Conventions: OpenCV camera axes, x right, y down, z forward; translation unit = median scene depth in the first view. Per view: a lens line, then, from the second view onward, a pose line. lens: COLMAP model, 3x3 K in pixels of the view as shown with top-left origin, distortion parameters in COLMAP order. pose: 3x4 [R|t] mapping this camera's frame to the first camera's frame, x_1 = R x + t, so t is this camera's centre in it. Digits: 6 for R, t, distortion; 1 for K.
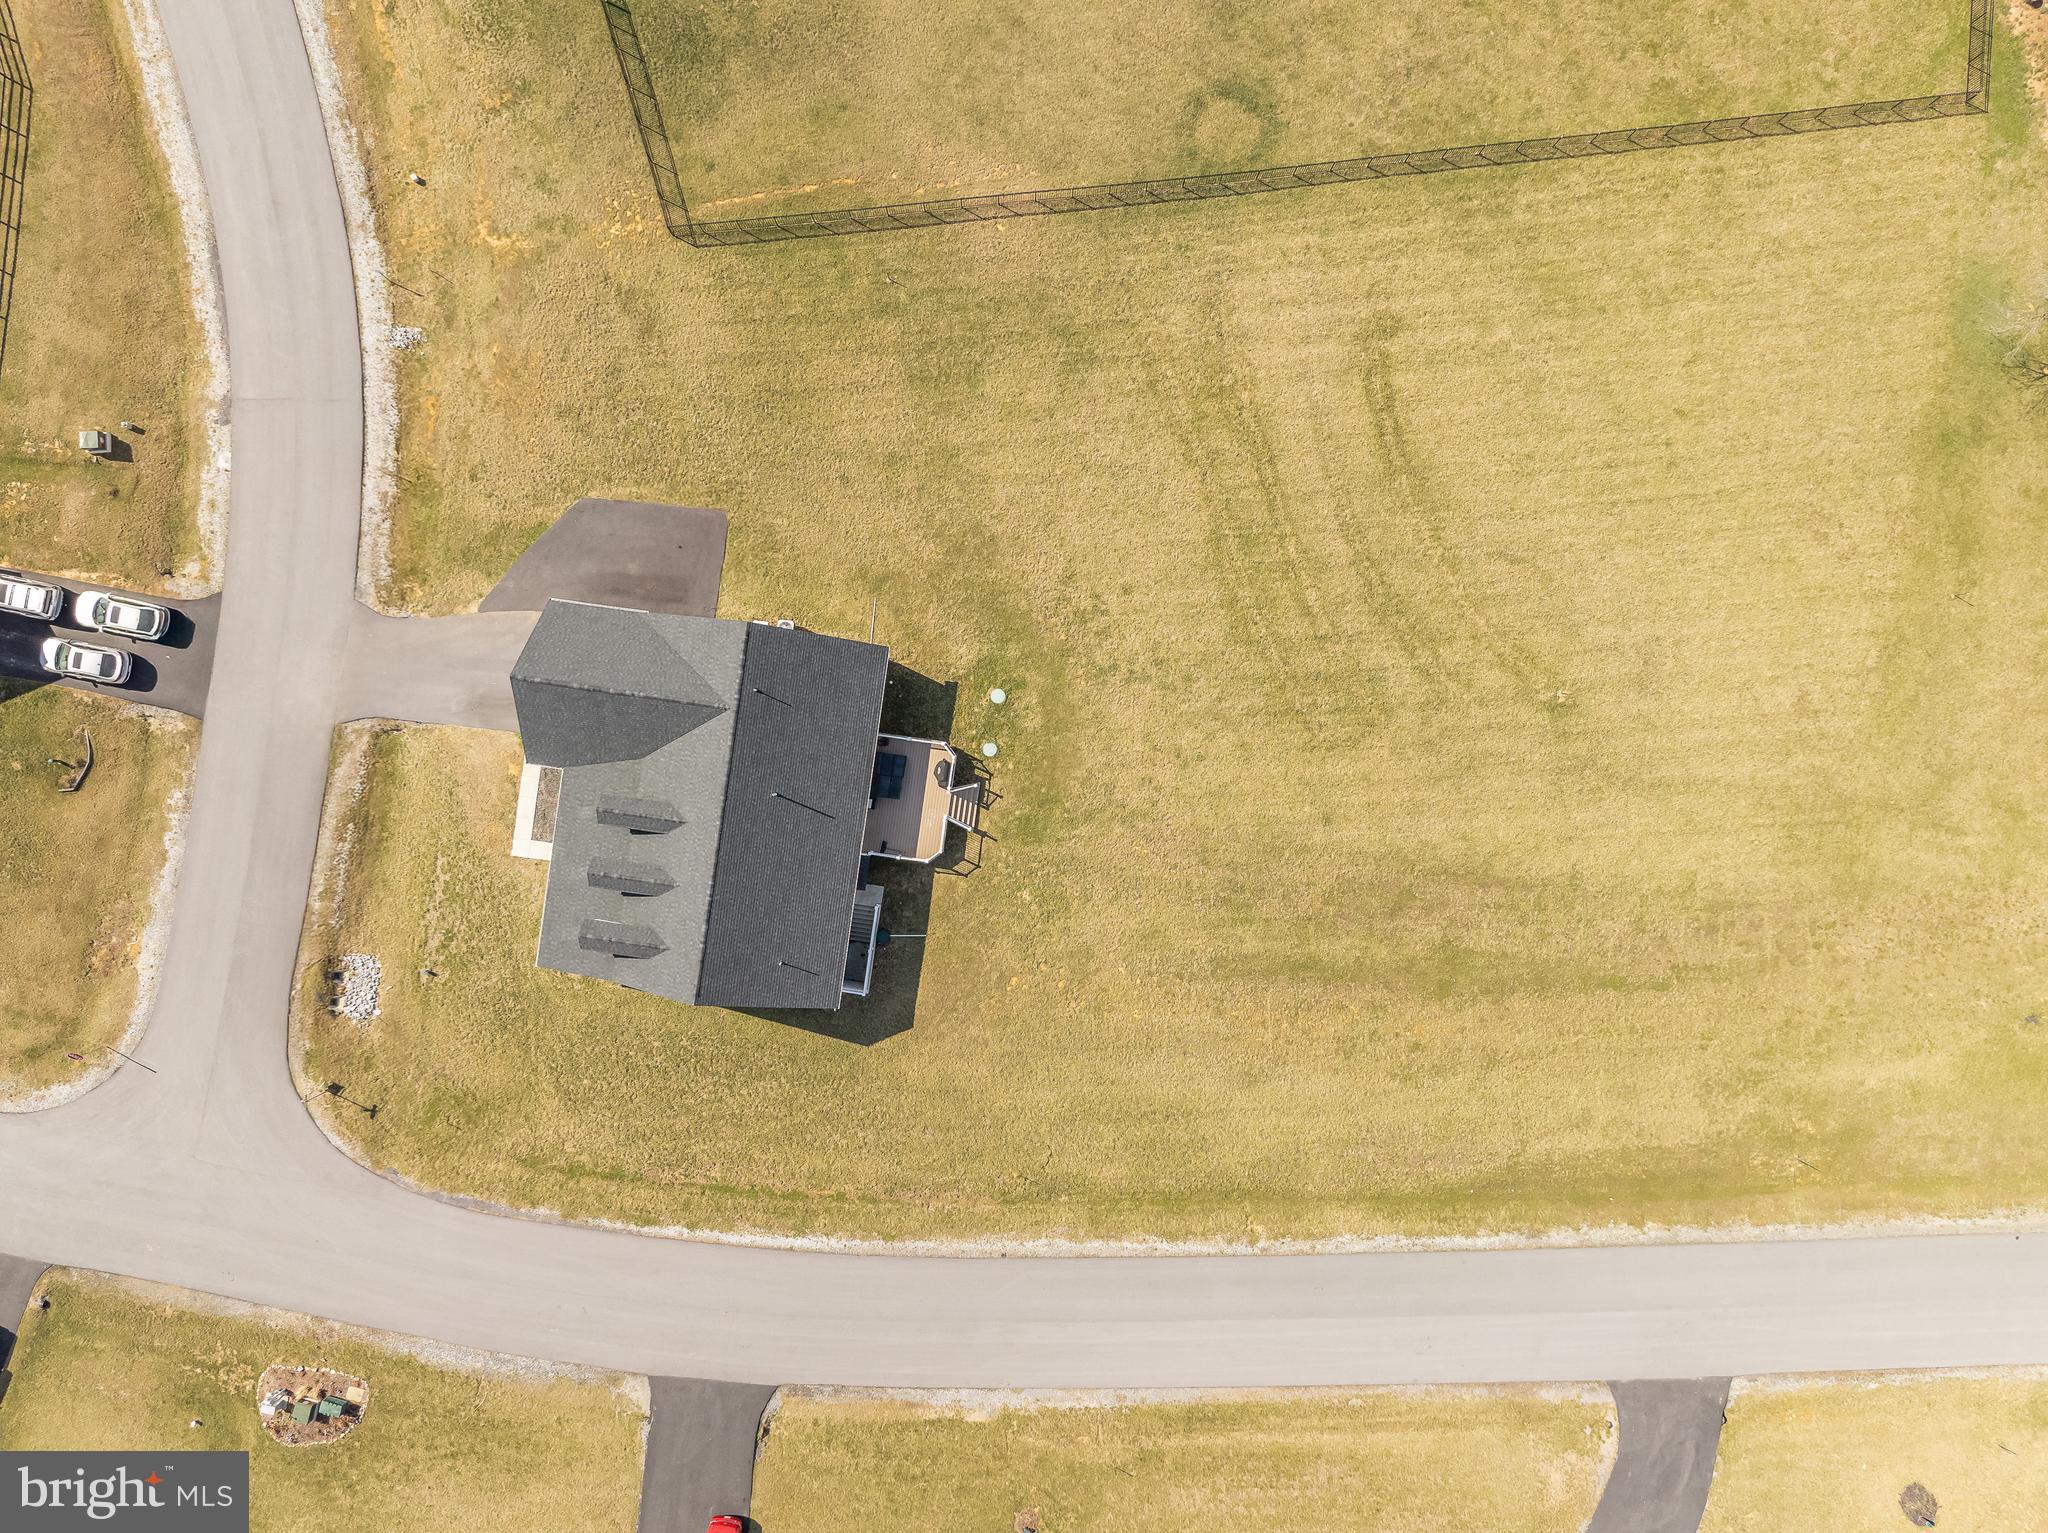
lens RADIAL K [[1455.1, 0, 1029.2], [0, 1455.1, 761.0], [0, 0, 1]] dist [-0.038751, 0.004145]
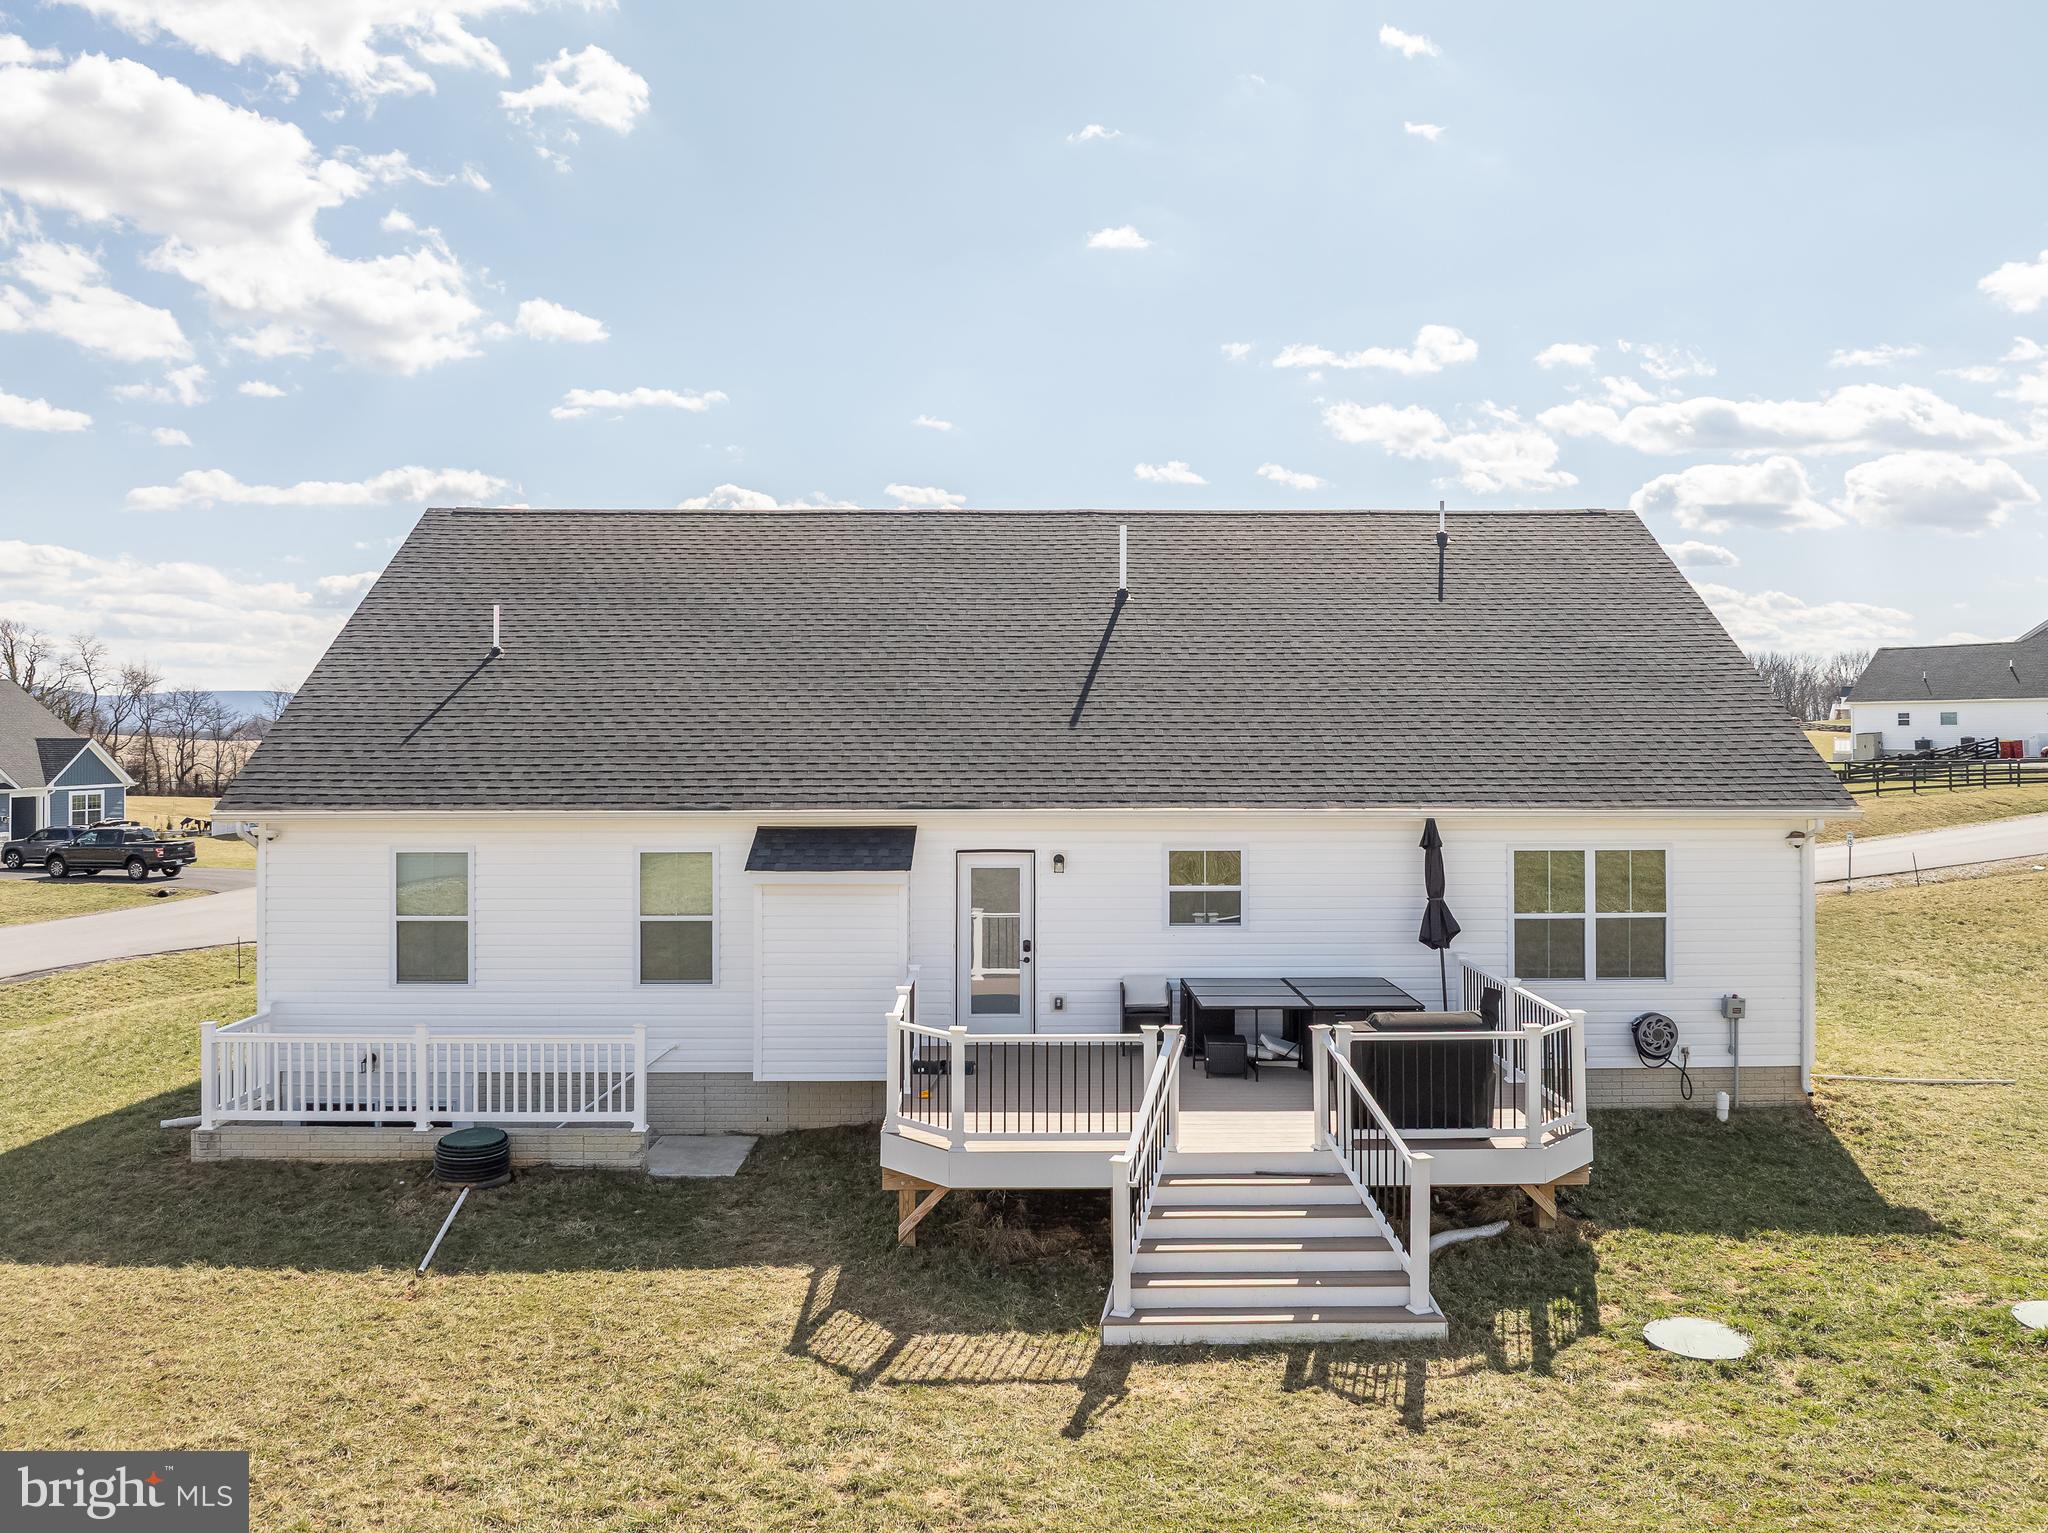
lens RADIAL K [[1557.6, 0, 1031.2], [0, 1557.6, 705.0], [0, 0, 1]] dist [-0.042291, 0.011914]
pose [[0.149791, -0.034793, -0.988105, 0.113152], [-0.988718, -0.005616, -0.149686, 0.079058], [-0.000341, 0.999379, -0.035241, 0.946104]]
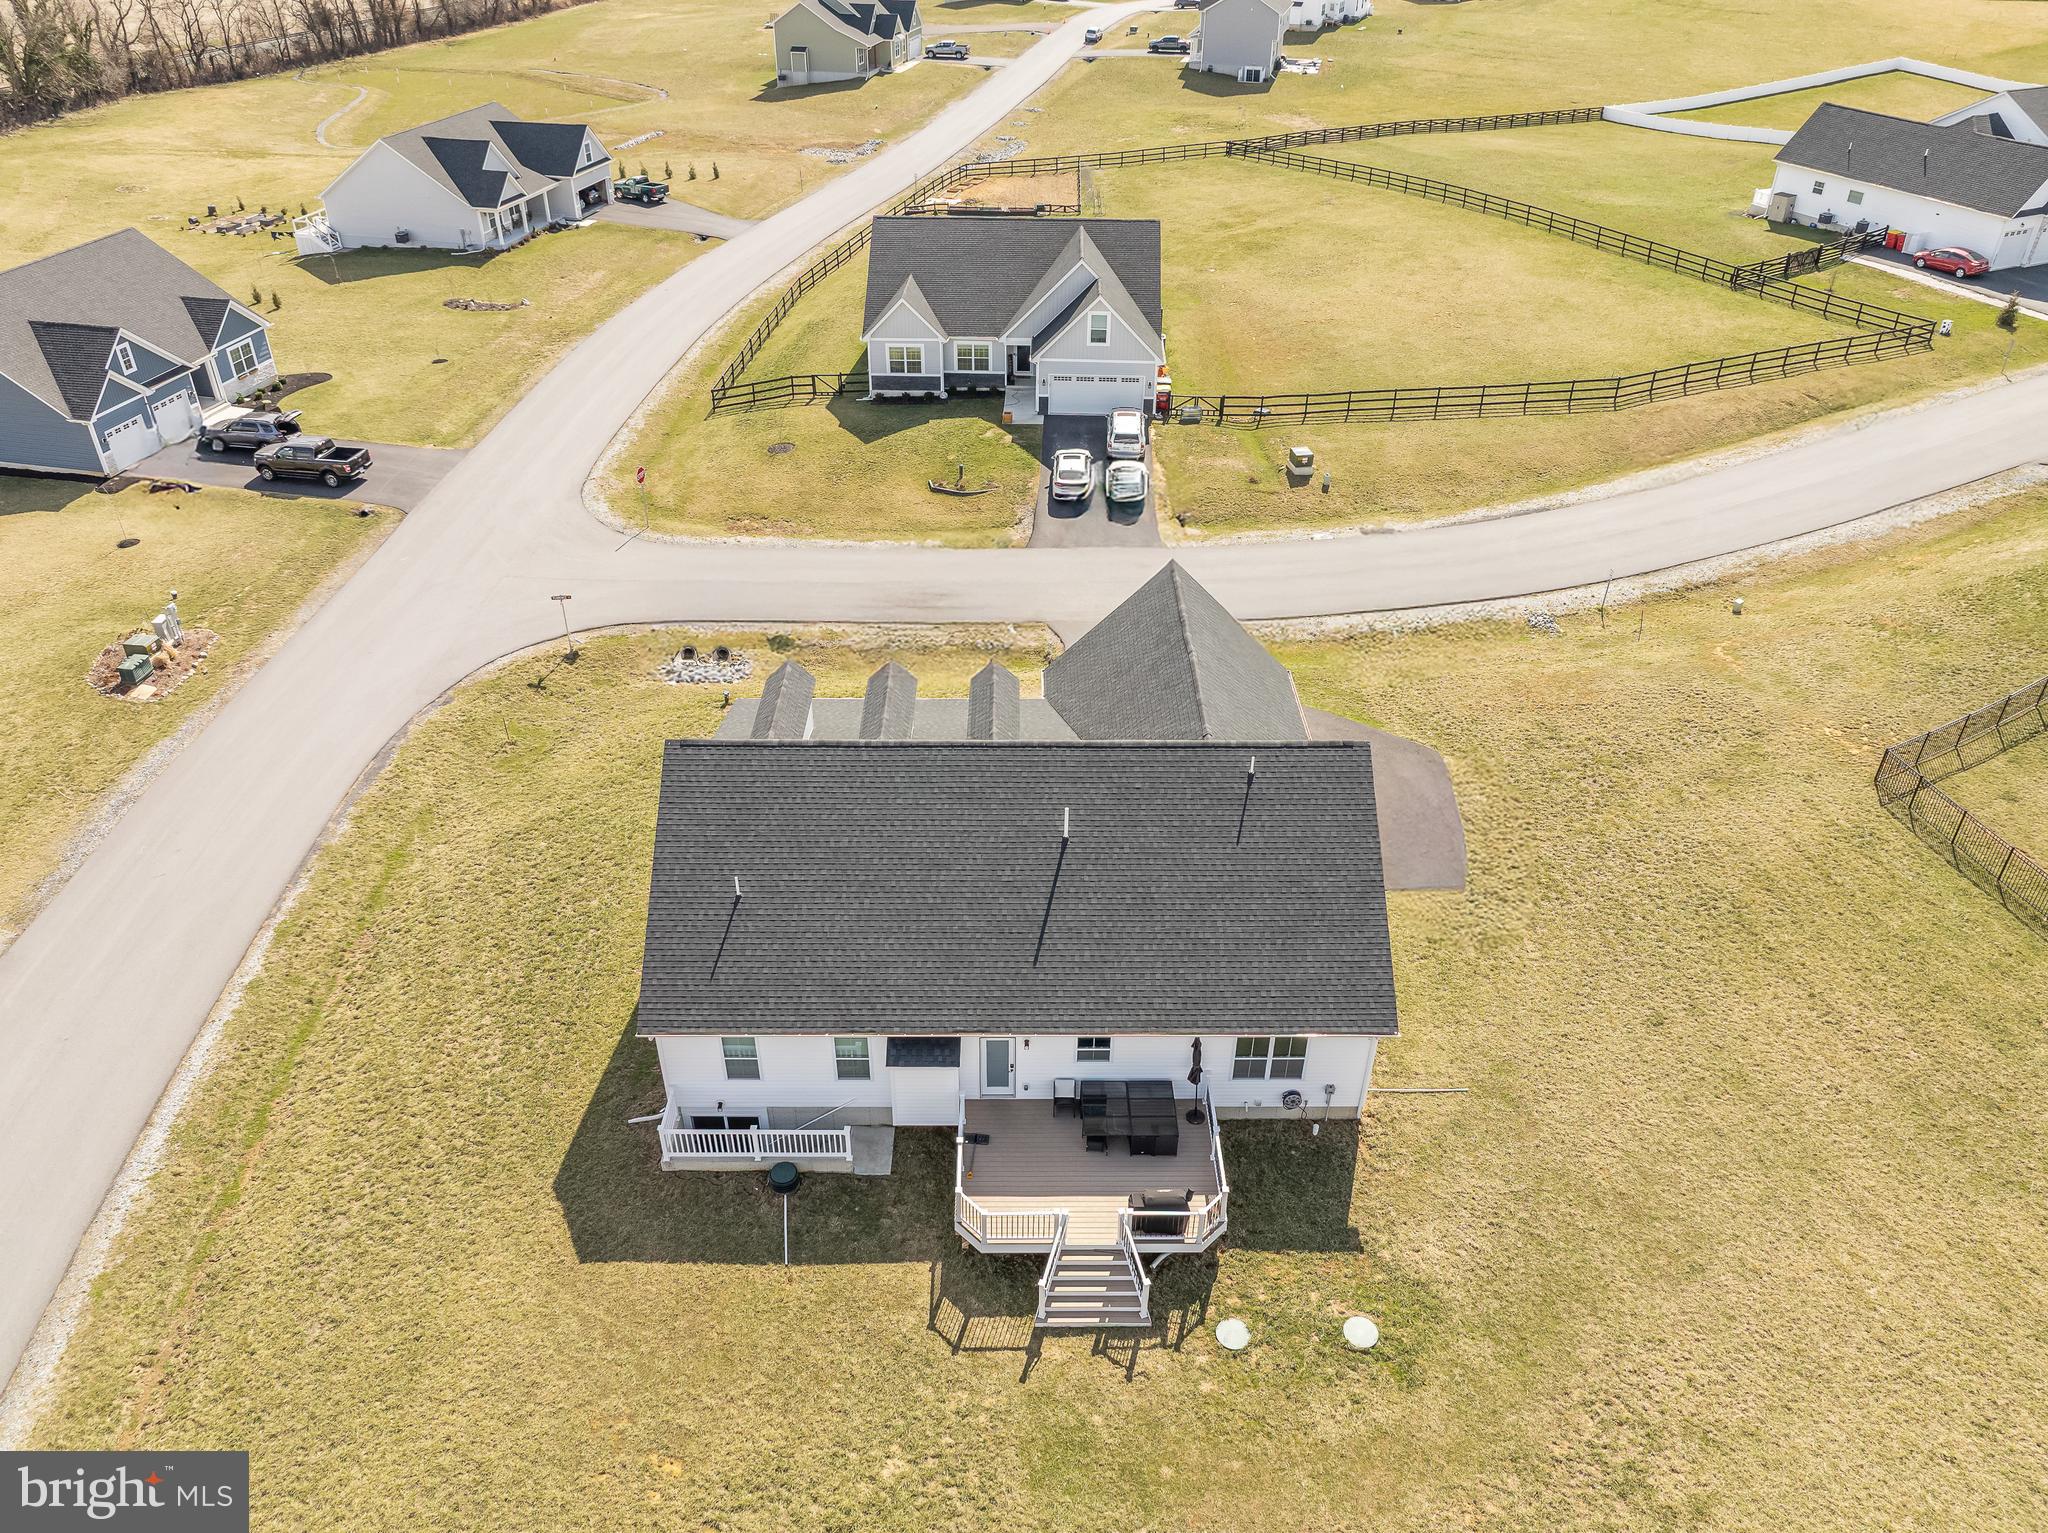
lens RADIAL K [[1455.1, 0, 1026.8], [0, 1455.1, 759.7], [0, 0, 1]] dist [-0.038751, 0.004145]
pose [[0.146668, 0.541560, -0.827769, 0.222656], [-0.989146, 0.072763, -0.127657, 0.093352], [-0.008903, 0.837507, 0.546354, 0.631735]]
